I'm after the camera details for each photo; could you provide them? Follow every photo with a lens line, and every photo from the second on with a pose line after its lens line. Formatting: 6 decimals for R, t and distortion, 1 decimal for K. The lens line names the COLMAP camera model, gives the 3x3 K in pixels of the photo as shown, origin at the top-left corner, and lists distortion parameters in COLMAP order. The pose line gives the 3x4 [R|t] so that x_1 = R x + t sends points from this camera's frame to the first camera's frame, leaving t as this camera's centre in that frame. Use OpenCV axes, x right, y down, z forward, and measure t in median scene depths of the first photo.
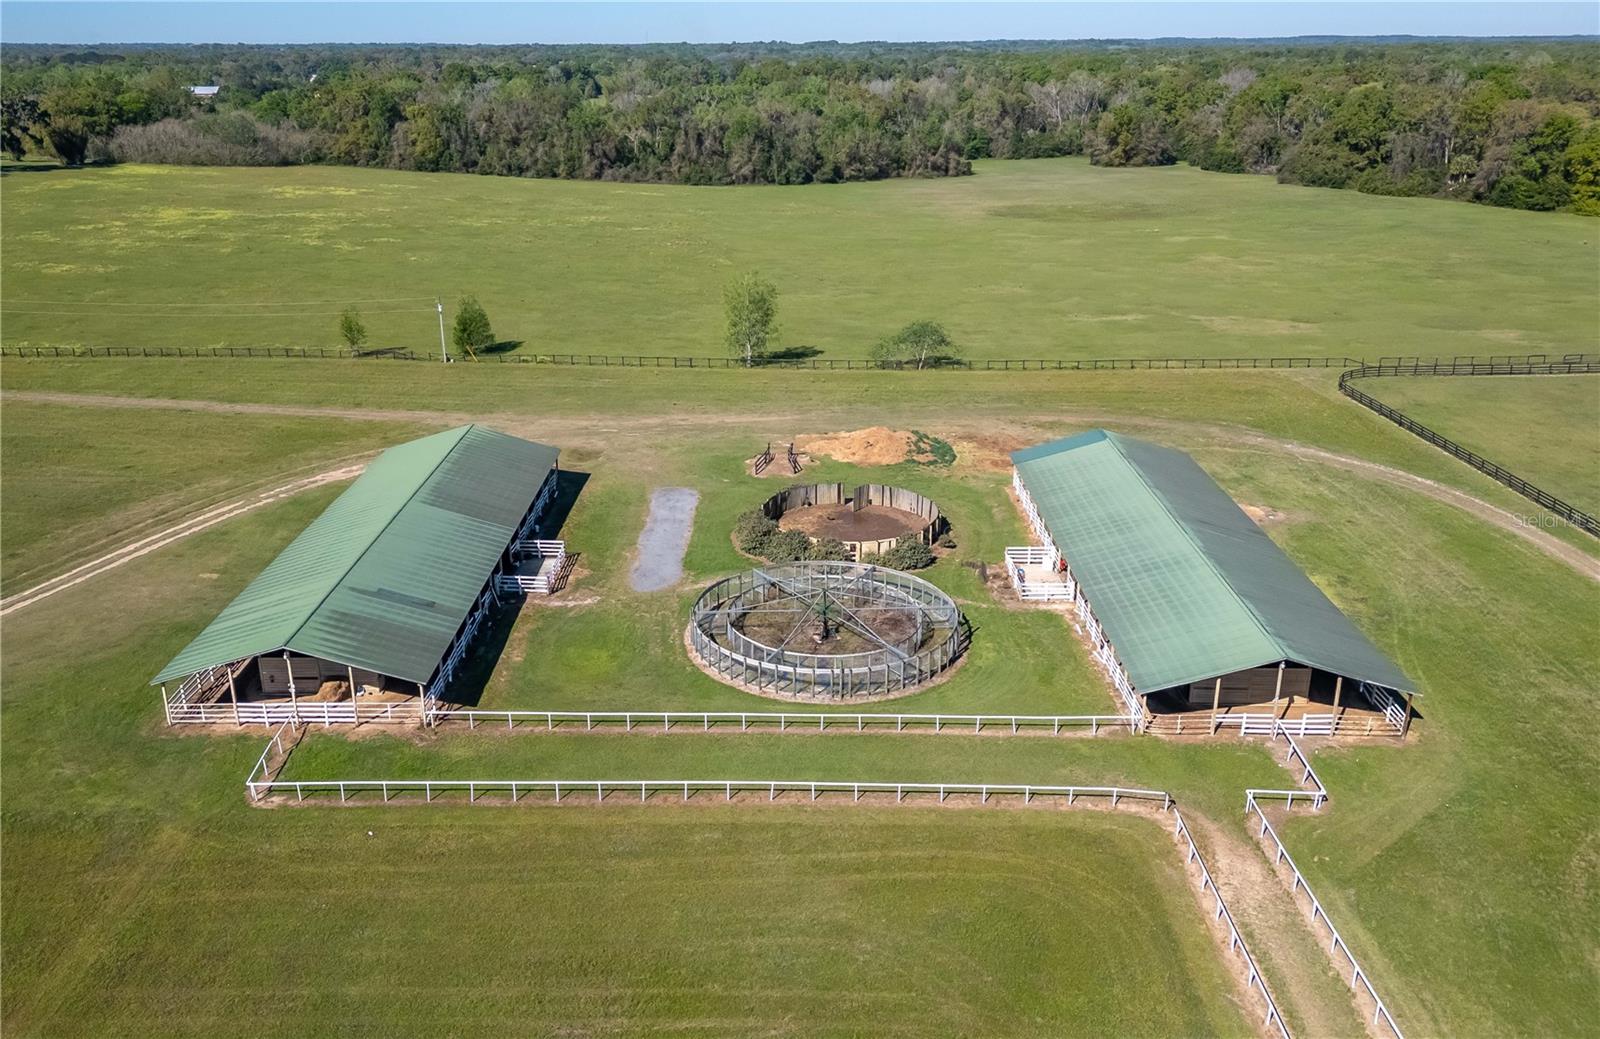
lens RADIAL K [[1315.6, 0, 783.2], [0, 1315.6, 516.4], [0, 0, 1]] dist [0.079087, -0.079285]
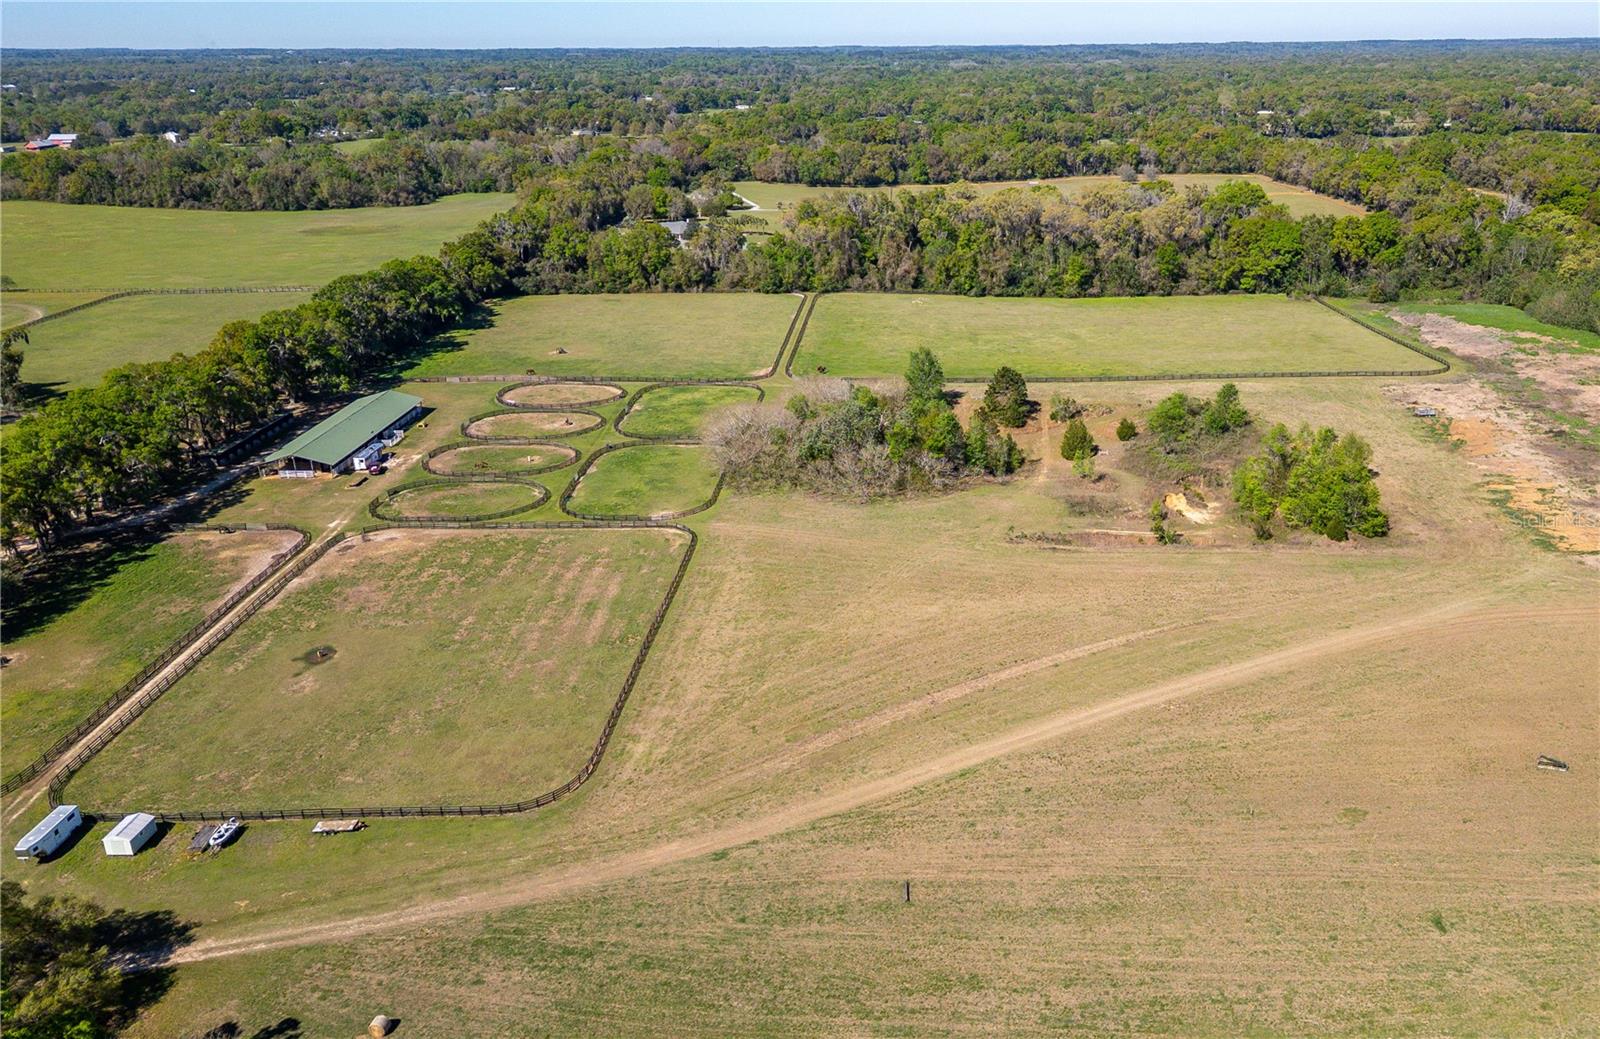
lens RADIAL K [[1317.3, 0, 927.3], [0, 1317.3, 516.7], [0, 0, 1]] dist [0.081900, -0.087366]
pose [[0.999908, -0.006608, 0.011828, 0.807389], [0.006622, 0.999977, -0.001148, 0.152670], [-0.011820, 0.001226, 0.999929, -0.744619]]
